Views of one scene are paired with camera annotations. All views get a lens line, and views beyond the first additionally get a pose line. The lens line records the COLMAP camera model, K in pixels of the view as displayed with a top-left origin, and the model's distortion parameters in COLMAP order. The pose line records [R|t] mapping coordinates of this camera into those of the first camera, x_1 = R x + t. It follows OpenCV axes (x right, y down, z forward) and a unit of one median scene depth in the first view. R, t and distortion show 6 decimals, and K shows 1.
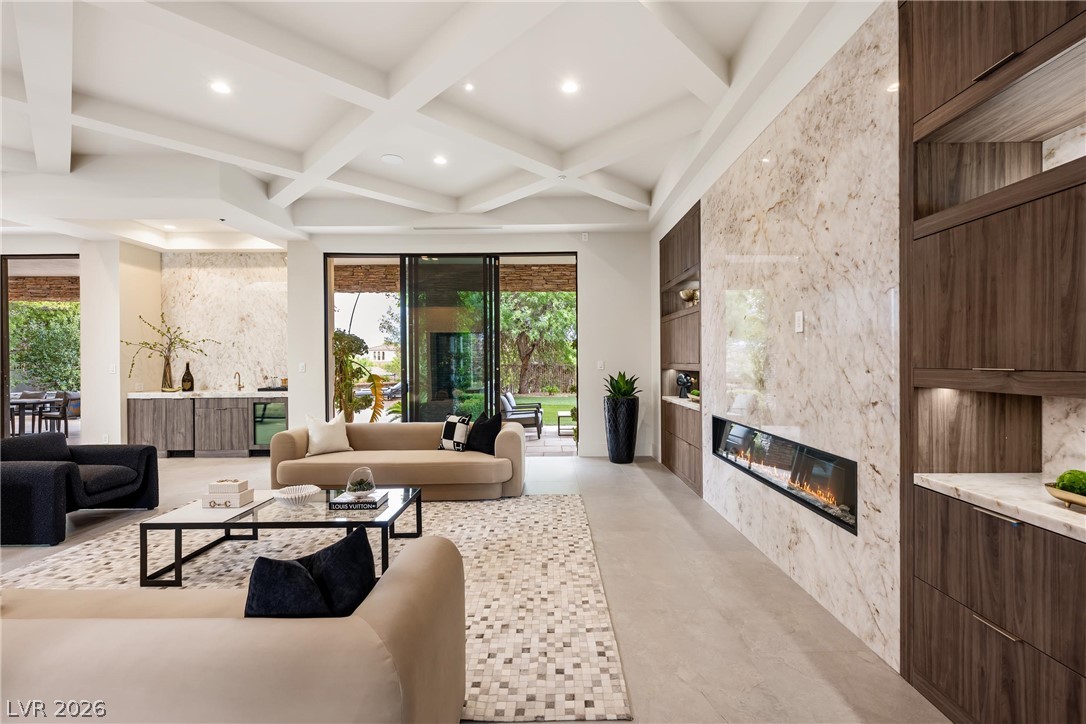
lens RADIAL K [[474.9, 0, 543.0], [0, 474.9, 362.0], [0, 0, 1]] dist [-0.000391, 0.000031]
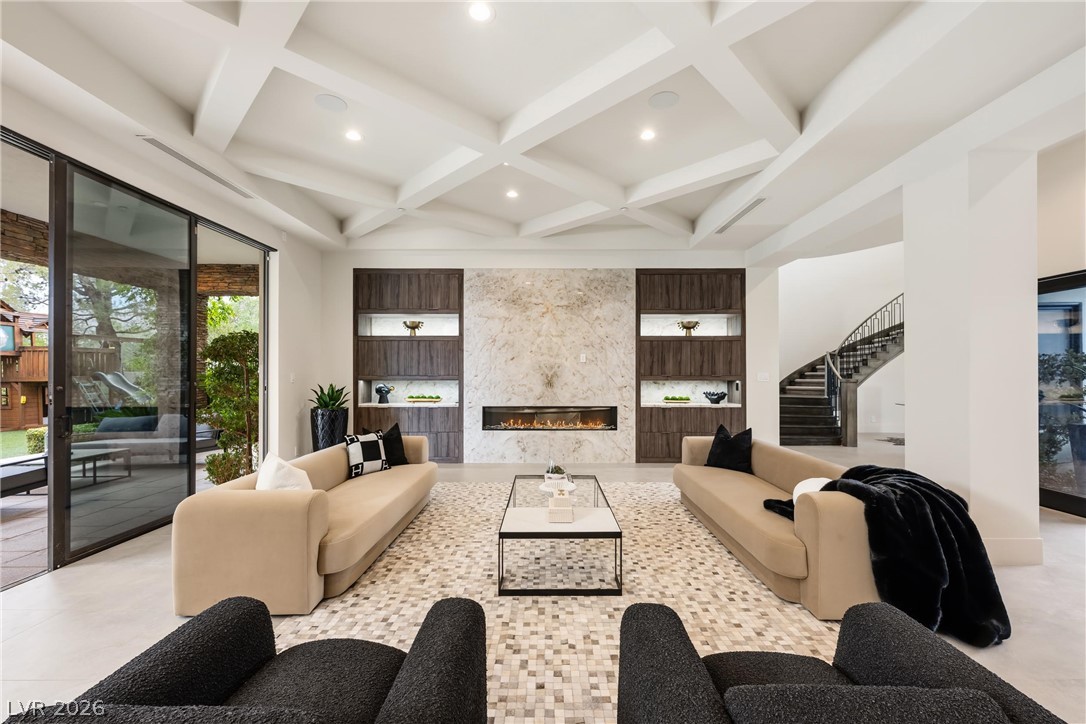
lens RADIAL K [[457.2, 0, 547.5], [0, 457.2, 369.3], [0, 0, 1]] dist [0.000565, 0.000026]
pose [[-0.012986, 0.015785, 0.999791, -2.078816], [0.003339, 0.999870, -0.015743, 0.013543], [-0.999910, 0.003134, -0.013037, 1.339074]]
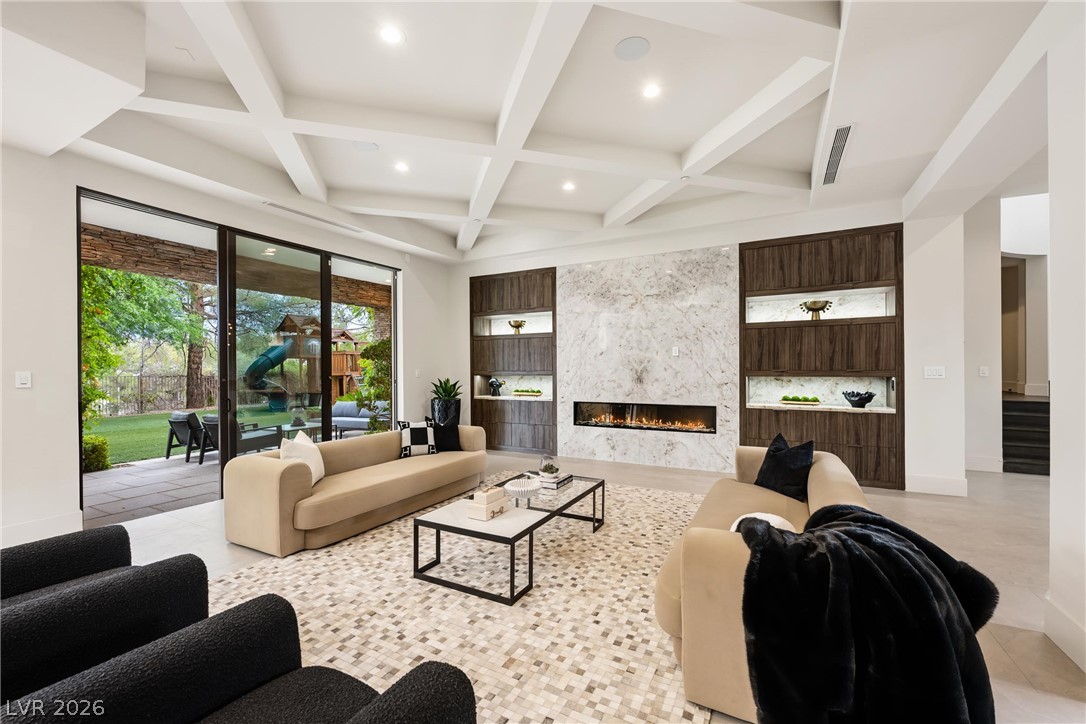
lens RADIAL K [[452.4, 0, 539.6], [0, 452.4, 368.3], [0, 0, 1]] dist [-0.001883, -0.000099]
pose [[0.471238, 0.005807, 0.881987, -1.844398], [0.004355, 0.999951, -0.008910, 0.014827], [-0.881996, 0.008040, 0.471189, 0.605809]]
